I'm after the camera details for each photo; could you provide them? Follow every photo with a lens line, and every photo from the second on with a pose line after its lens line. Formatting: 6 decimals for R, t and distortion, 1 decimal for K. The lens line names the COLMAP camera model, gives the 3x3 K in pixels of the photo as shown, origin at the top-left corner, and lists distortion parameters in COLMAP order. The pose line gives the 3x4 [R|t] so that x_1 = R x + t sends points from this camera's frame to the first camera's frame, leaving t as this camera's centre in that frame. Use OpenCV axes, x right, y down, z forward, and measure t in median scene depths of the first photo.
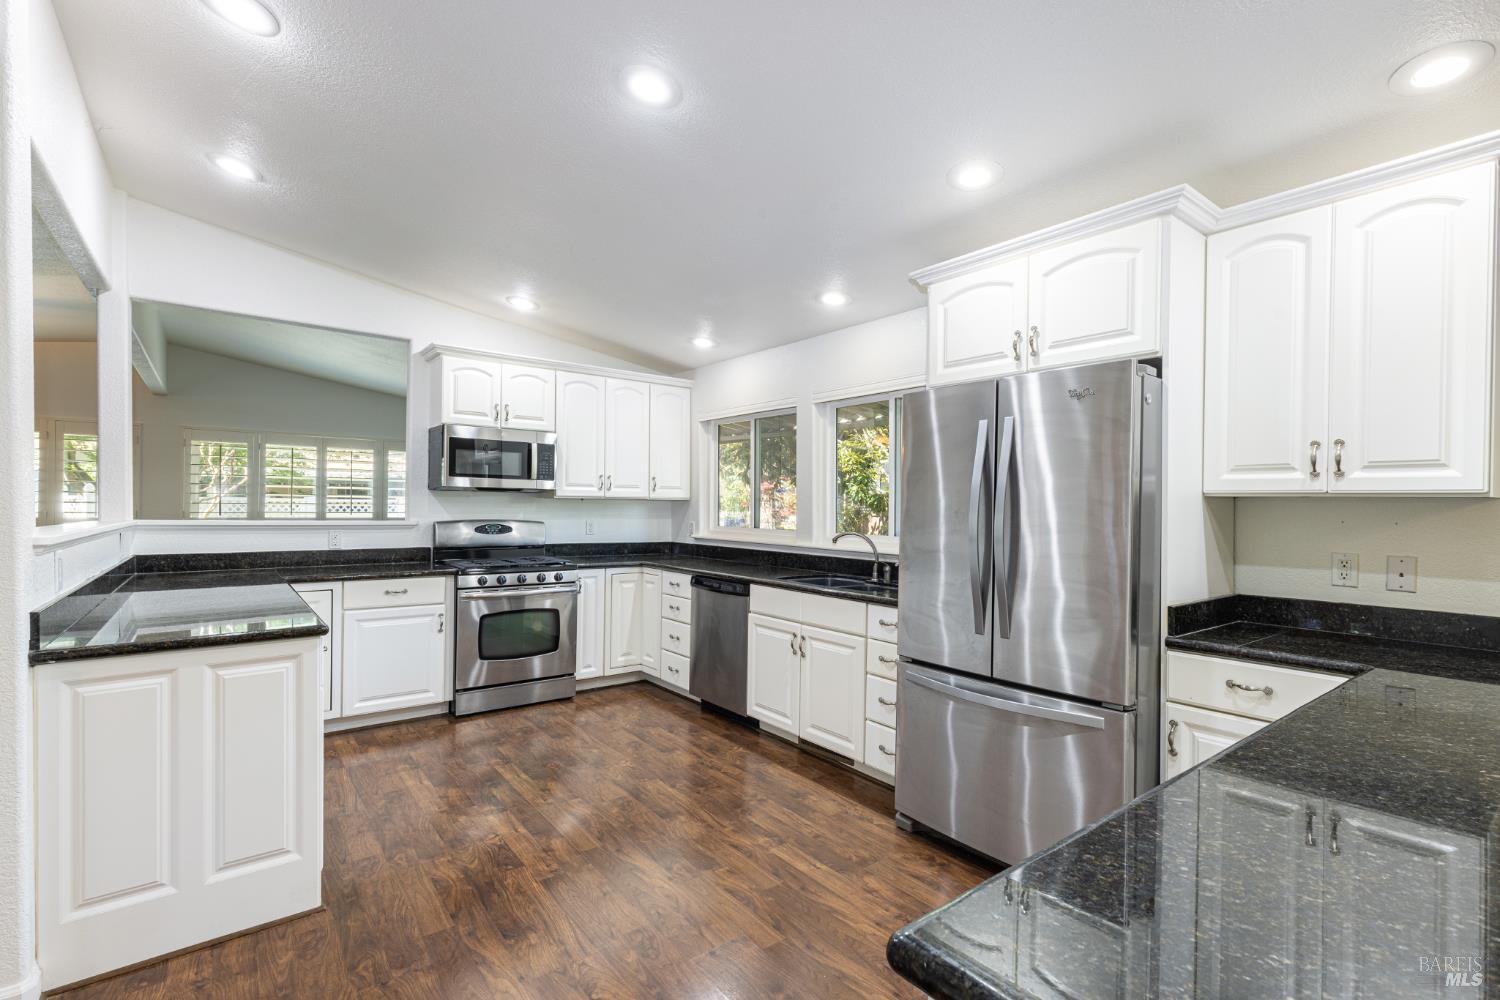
lens RADIAL K [[684.9, 0, 750.0], [0, 684.9, 500.0], [0, 0, 1]] dist [0.003502, 0.000501]
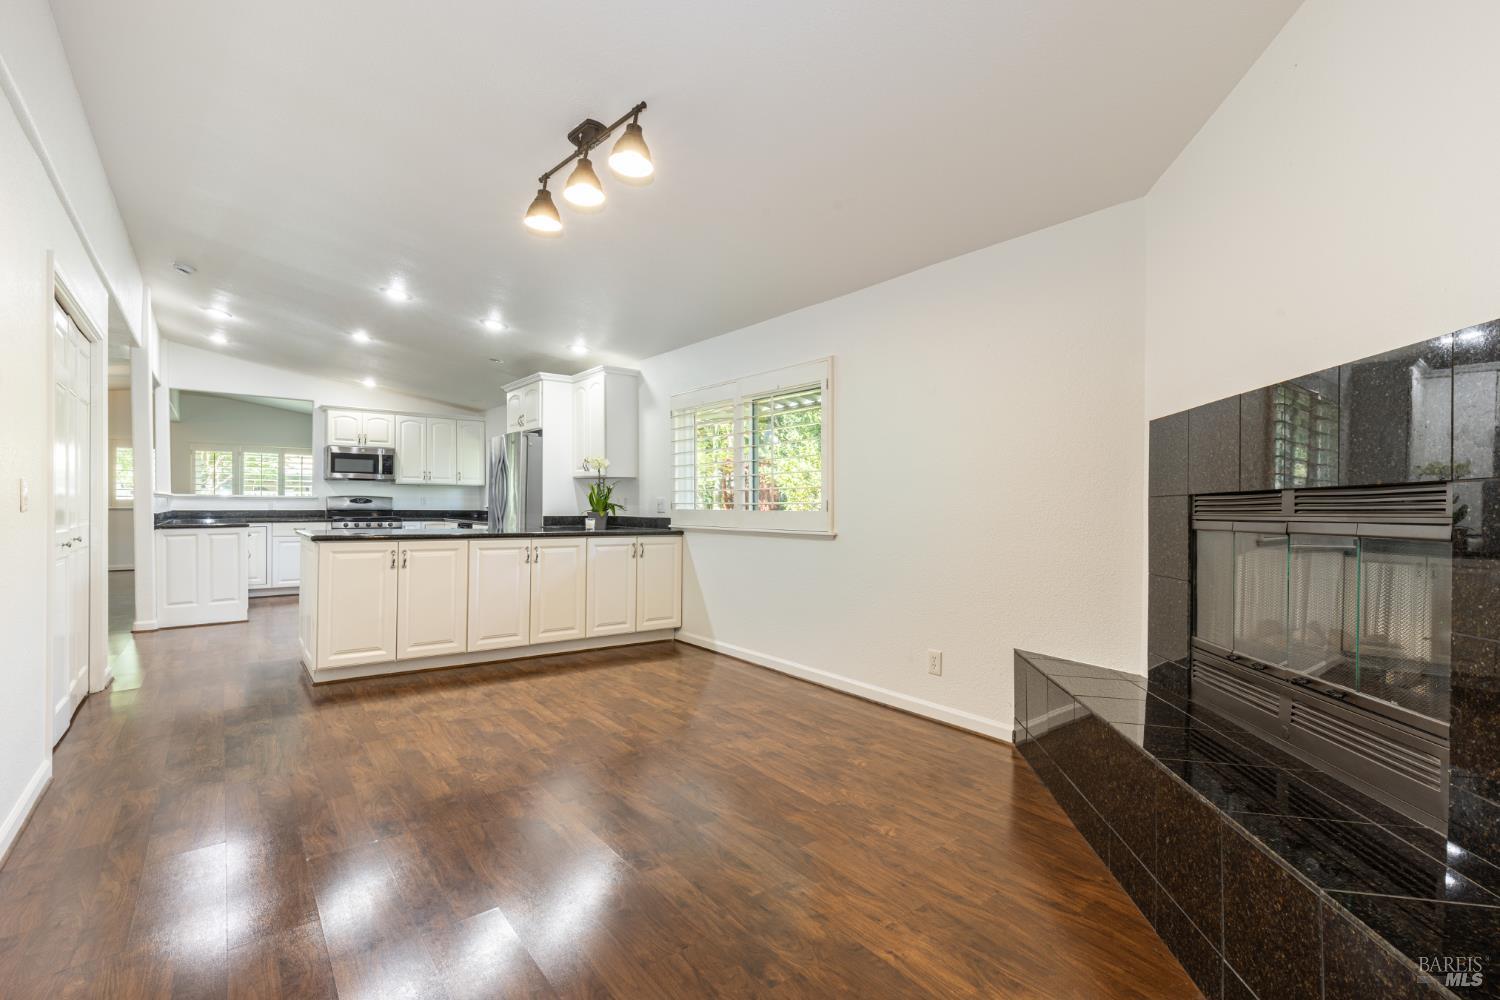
lens RADIAL K [[684.9, 0, 750.0], [0, 684.9, 500.0], [0, 0, 1]] dist [0.003502, 0.000501]
pose [[0.999991, -0.003778, 0.002092, 0.784592], [0.003768, 0.999980, 0.005026, 0.040508], [-0.002111, -0.005018, 0.999985, -0.999560]]
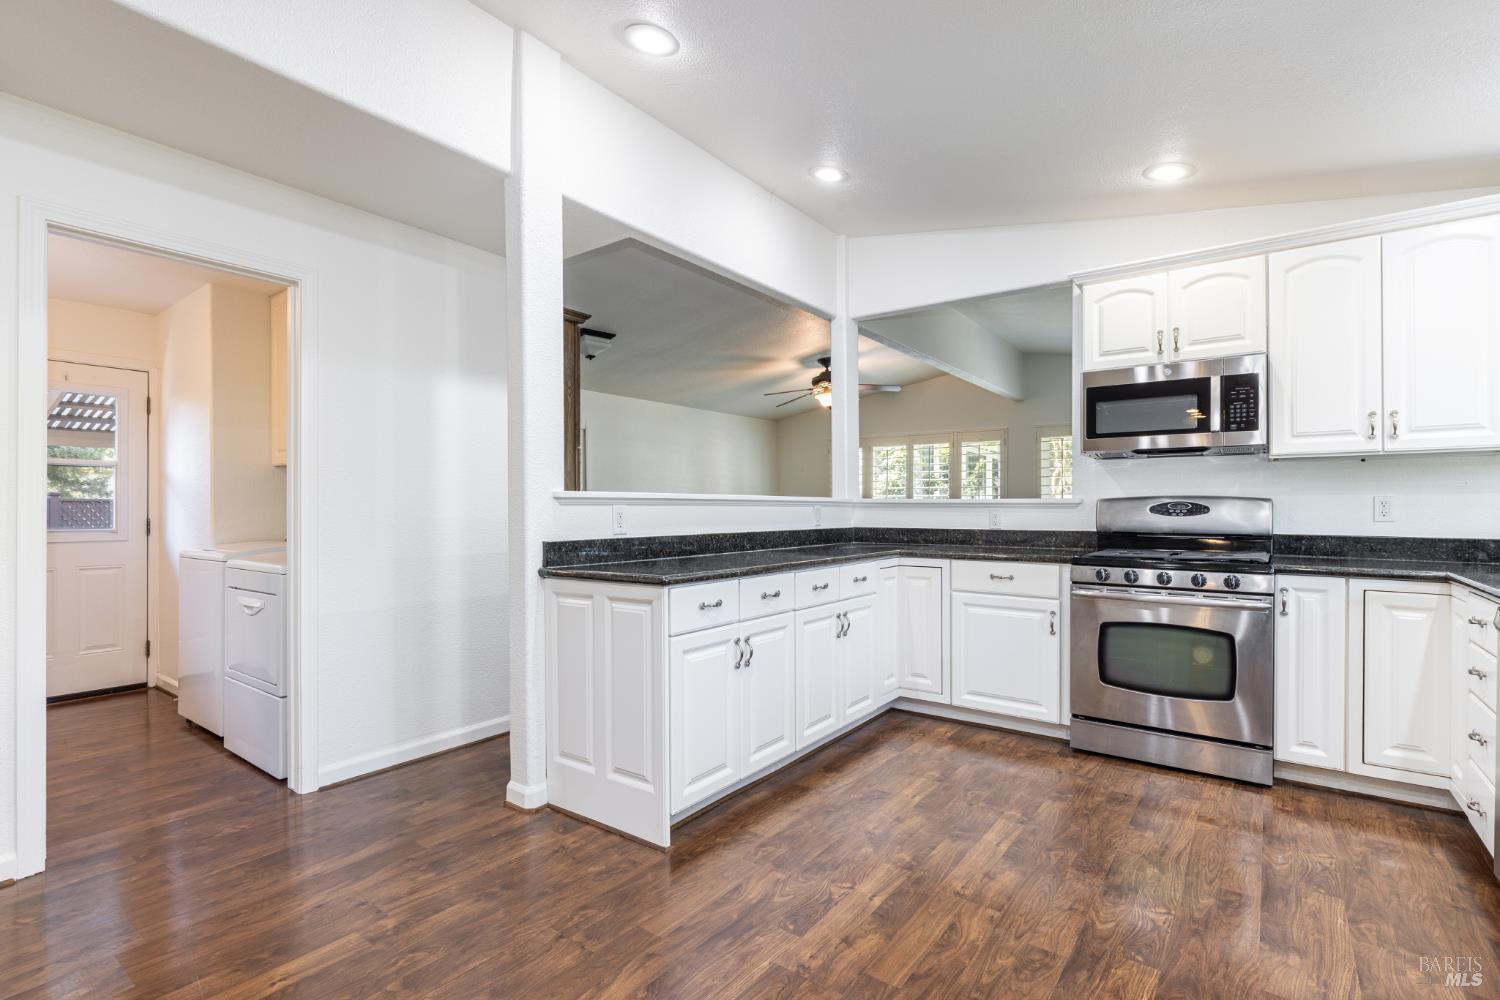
lens RADIAL K [[697.2, 0, 755.9], [0, 697.2, 504.8], [0, 0, 1]] dist [-0.000353, -0.000242]
pose [[0.279736, -0.013202, -0.959986, 0.225606], [0.013407, 0.999862, -0.009844, 0.046005], [0.959983, -0.010116, 0.279875, 0.444166]]
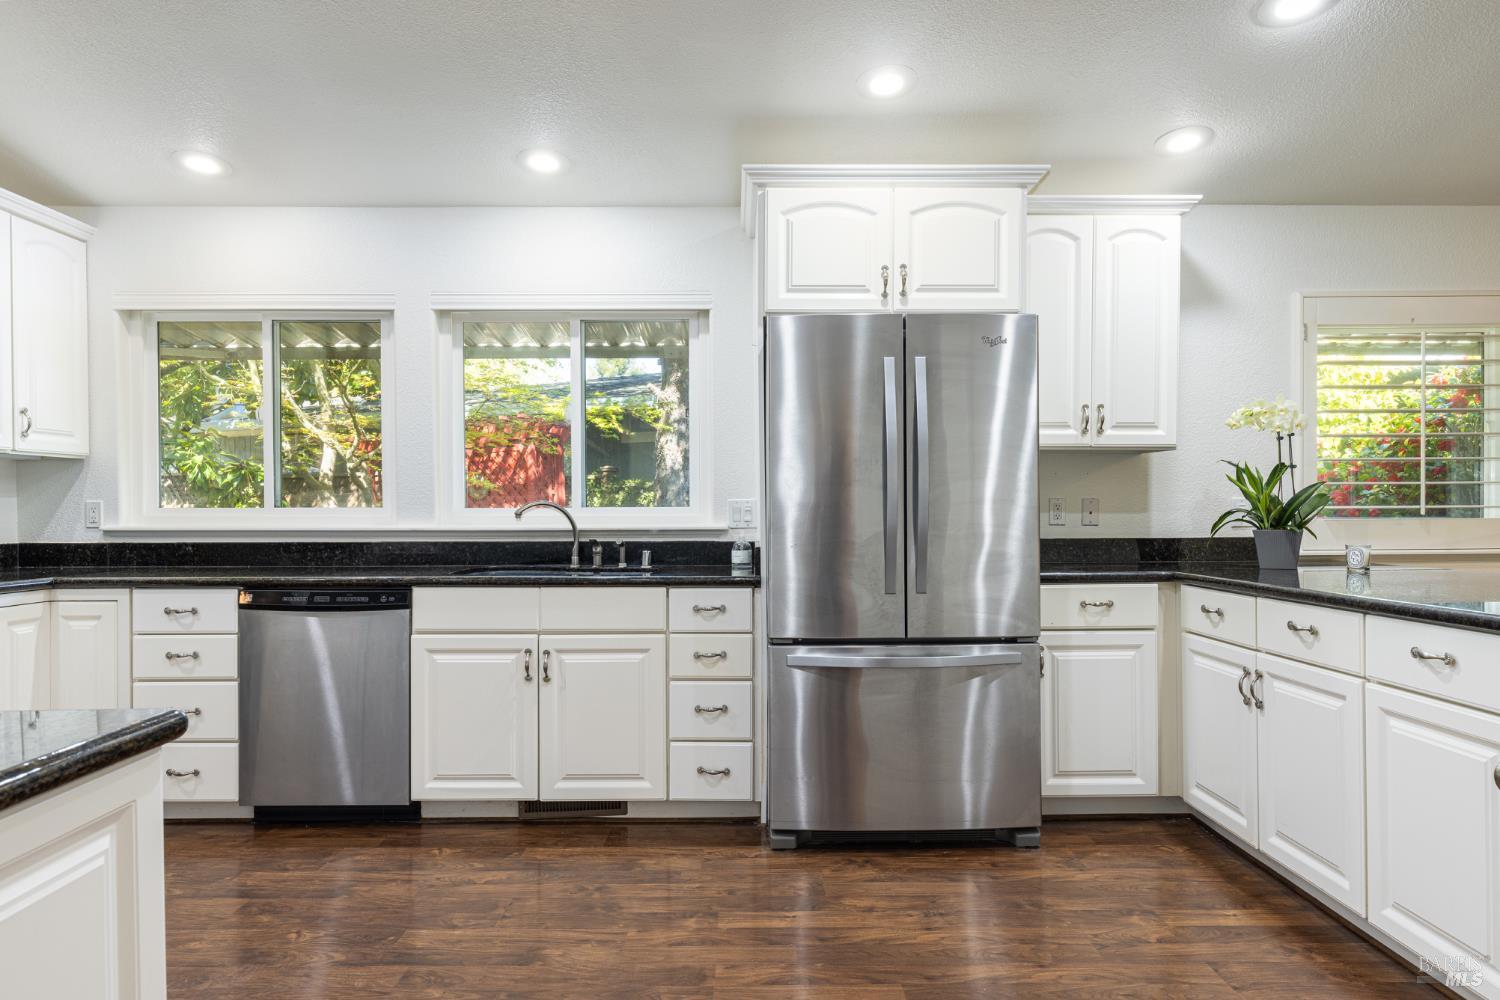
lens RADIAL K [[889.5, 0, 763.4], [0, 889.5, 506.0], [0, 0, 1]] dist [-0.000246, 0.000470]
pose [[0.608186, -0.015061, 0.793652, -0.419268], [0.004154, 0.999867, 0.015791, 0.036232], [-0.793784, -0.006307, 0.608167, 0.252361]]
